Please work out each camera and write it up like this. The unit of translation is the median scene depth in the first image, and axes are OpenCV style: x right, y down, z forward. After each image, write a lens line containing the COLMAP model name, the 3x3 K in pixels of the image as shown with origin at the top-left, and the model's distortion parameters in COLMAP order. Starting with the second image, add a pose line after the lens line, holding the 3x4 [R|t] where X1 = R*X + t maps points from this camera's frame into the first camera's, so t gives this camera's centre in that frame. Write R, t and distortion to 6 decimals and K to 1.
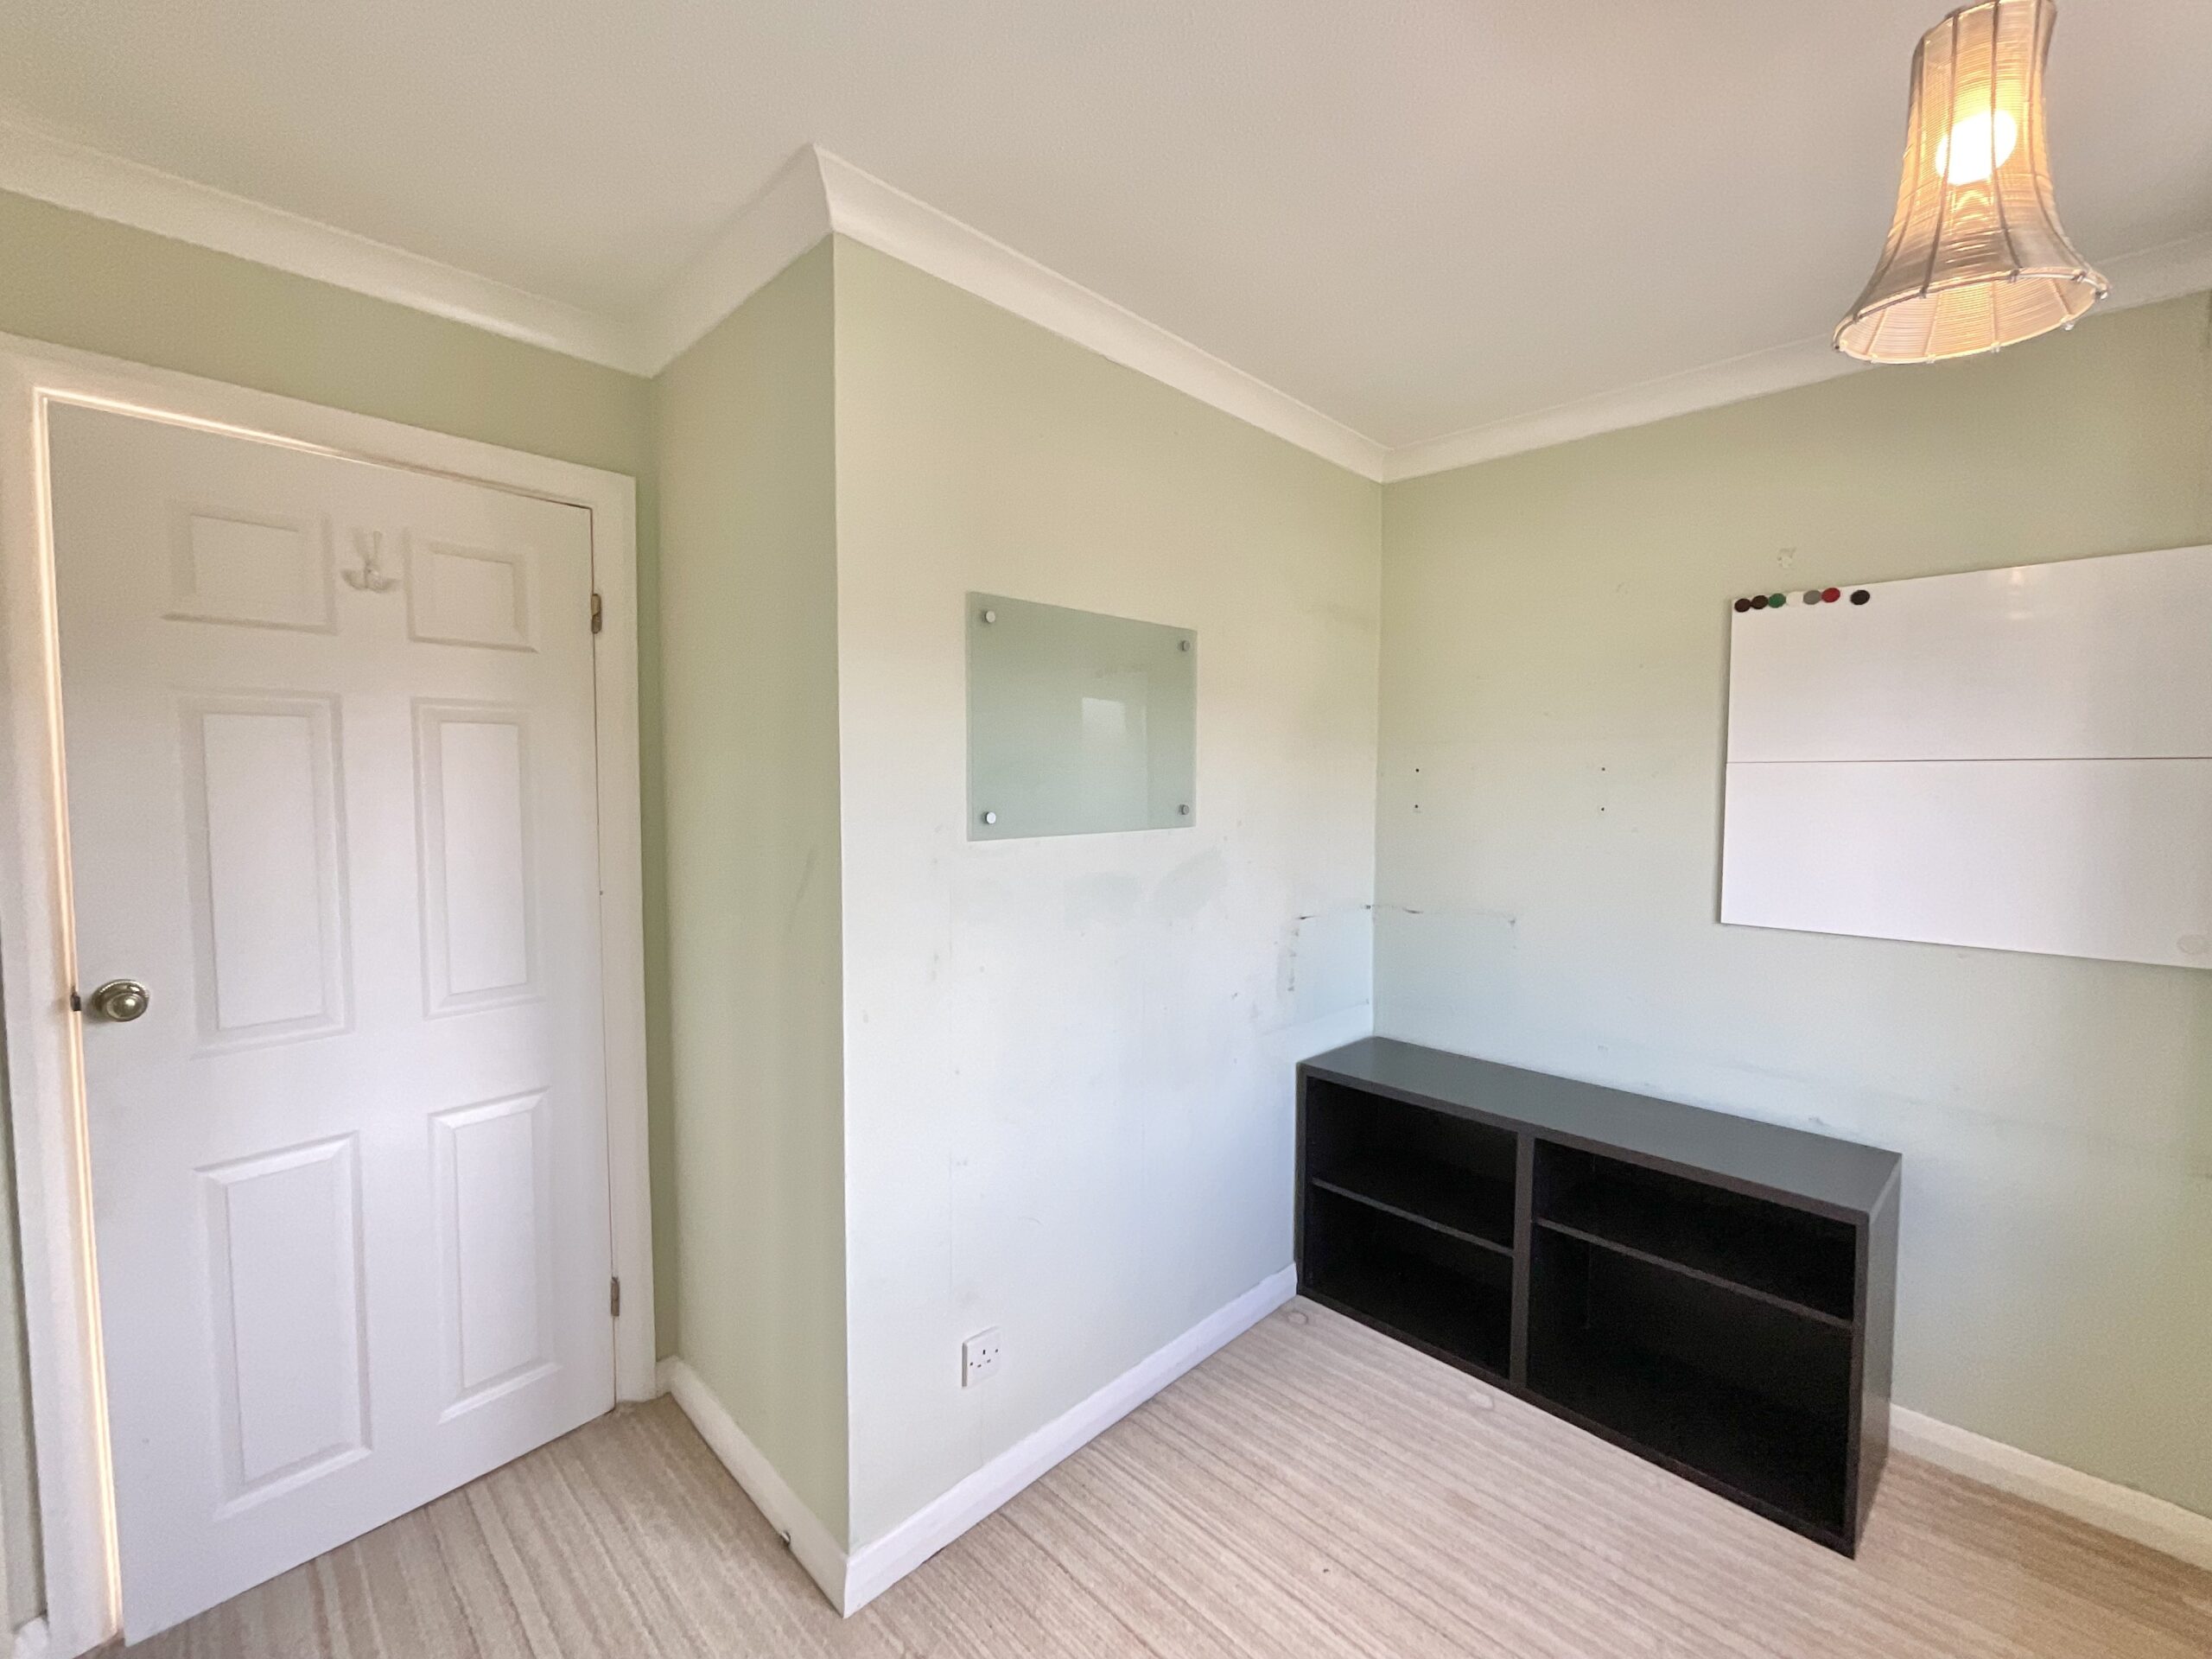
lens RADIAL K [[899.4, 0, 1113.1], [0, 899.4, 833.9], [0, 0, 1]] dist [0.000853, -0.000027]
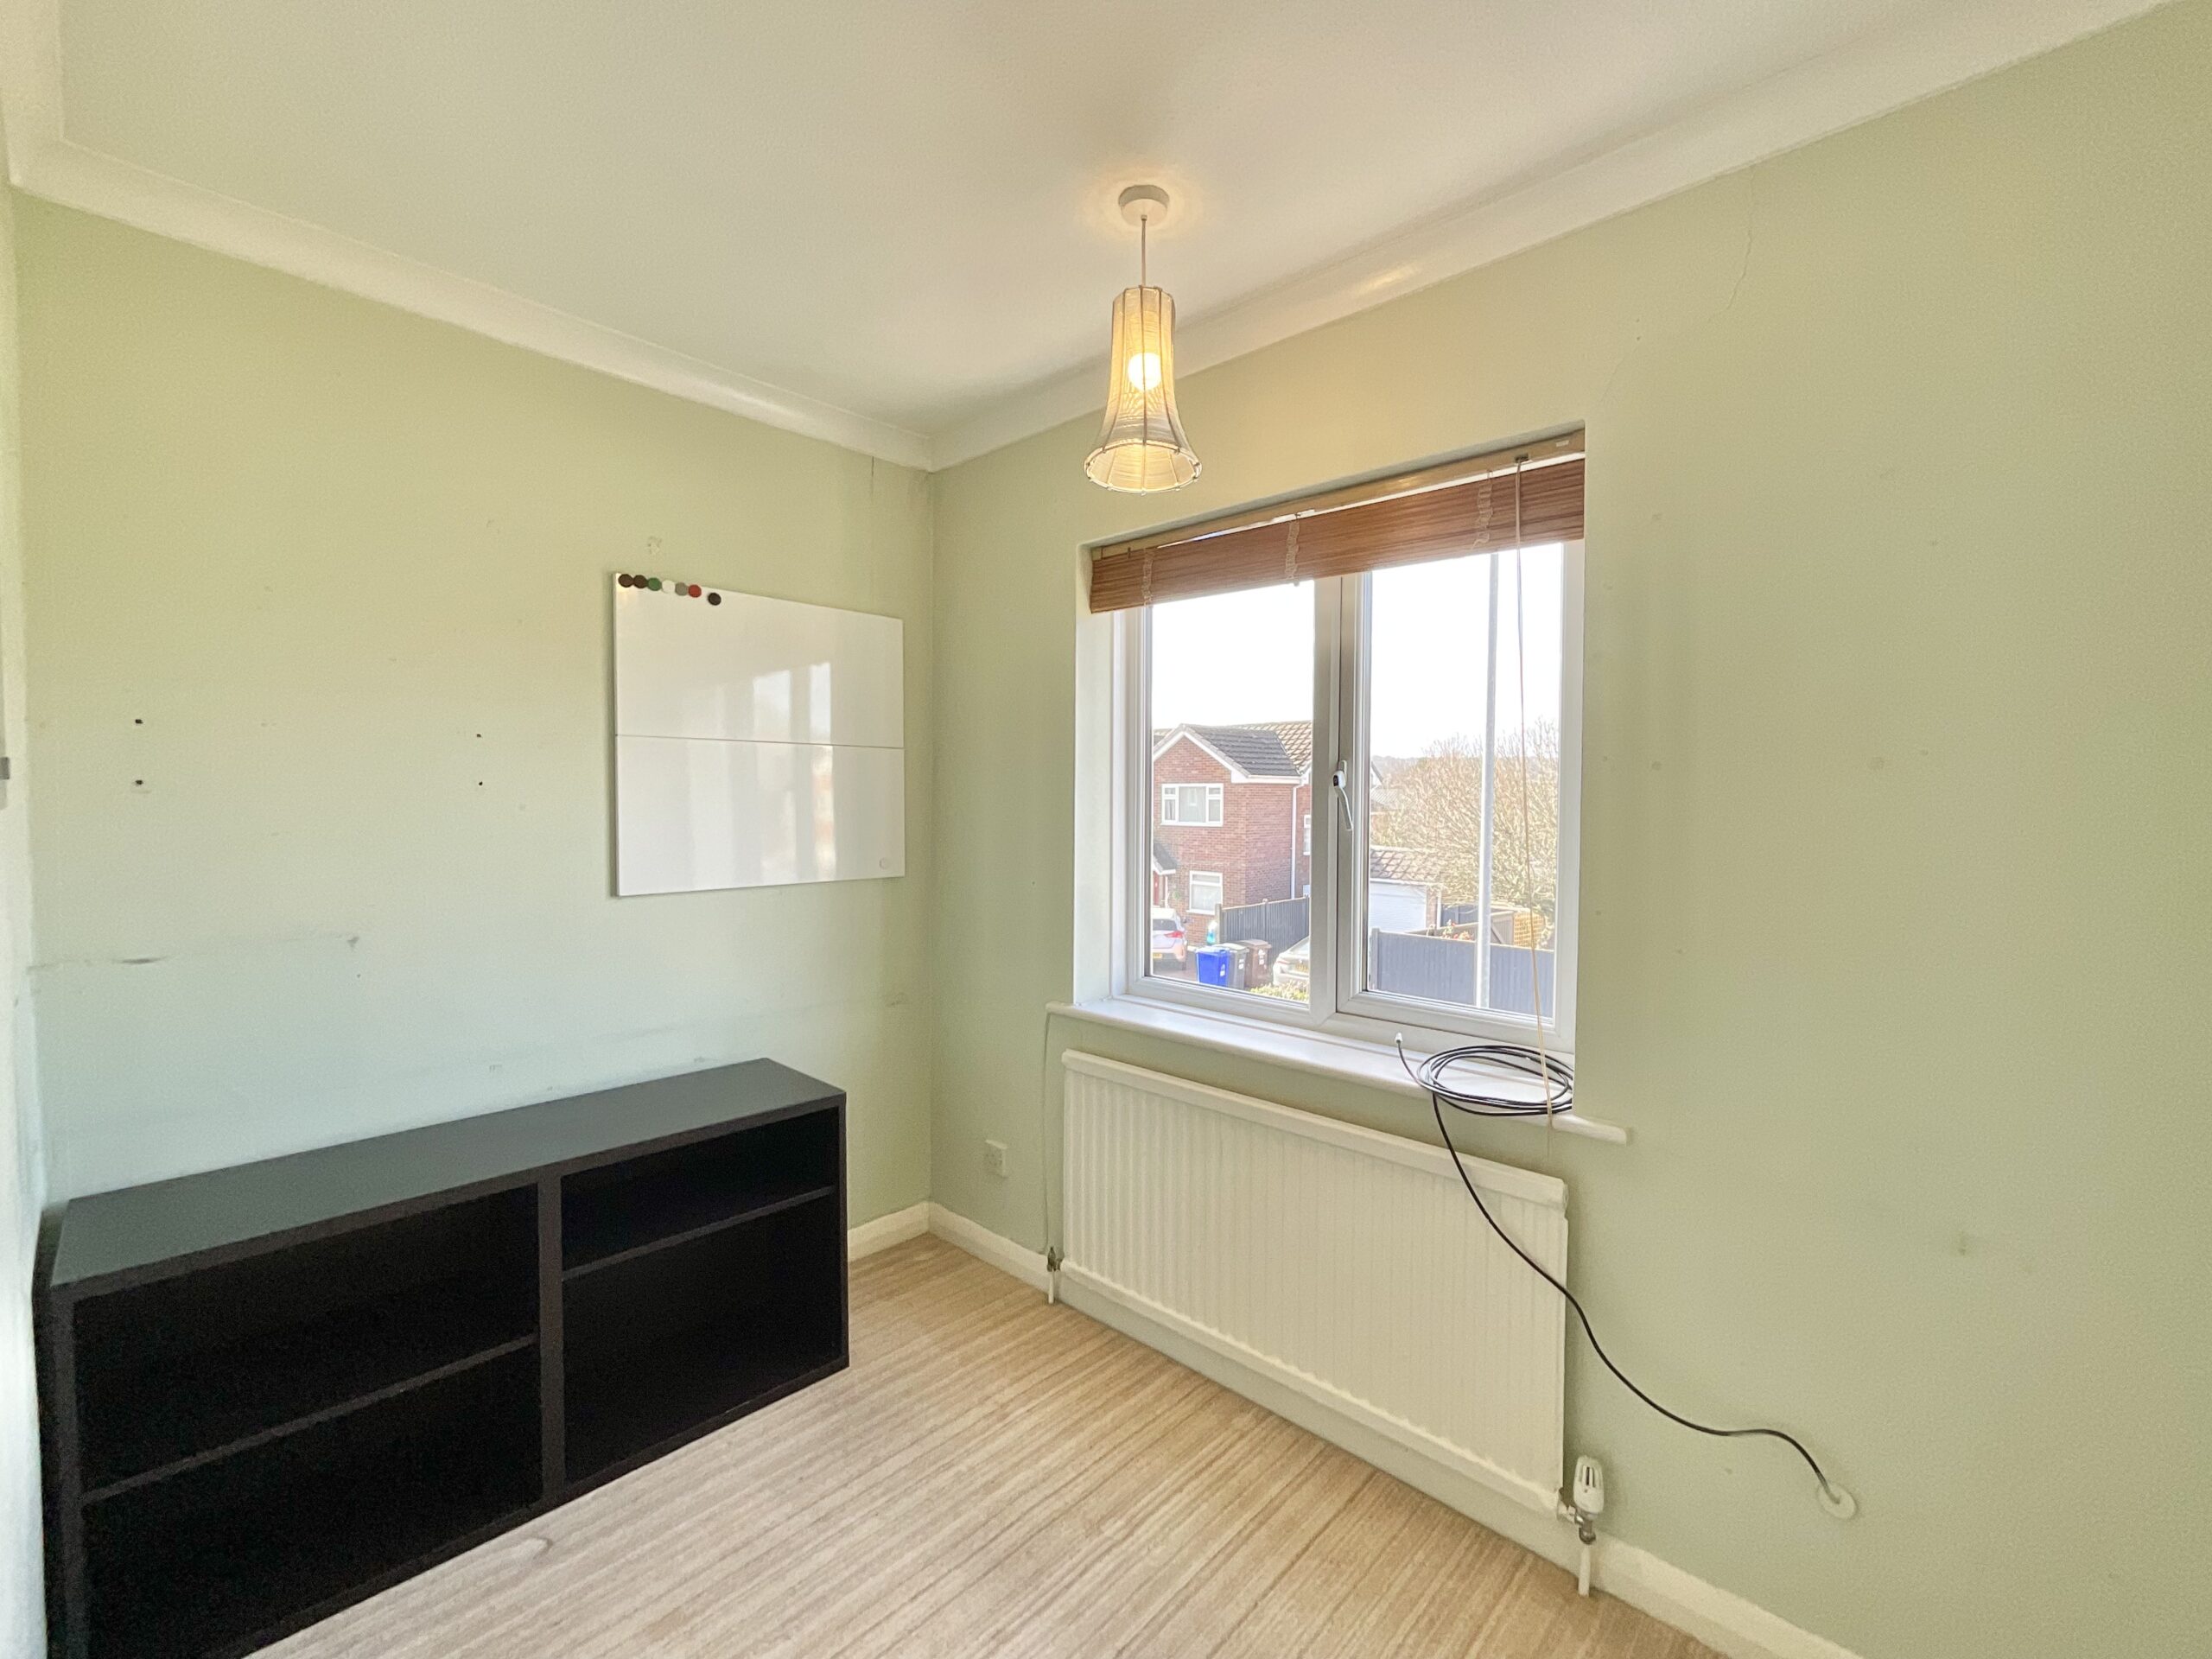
lens RADIAL K [[899.4, 0, 1108.6], [0, 899.4, 836.3], [0, 0, 1]] dist [0.000853, -0.000027]
pose [[-0.007867, -0.044817, 0.998964, -0.376072], [0.058243, 0.997279, 0.045200, 0.022811], [-0.998271, 0.058538, -0.005236, 0.541076]]
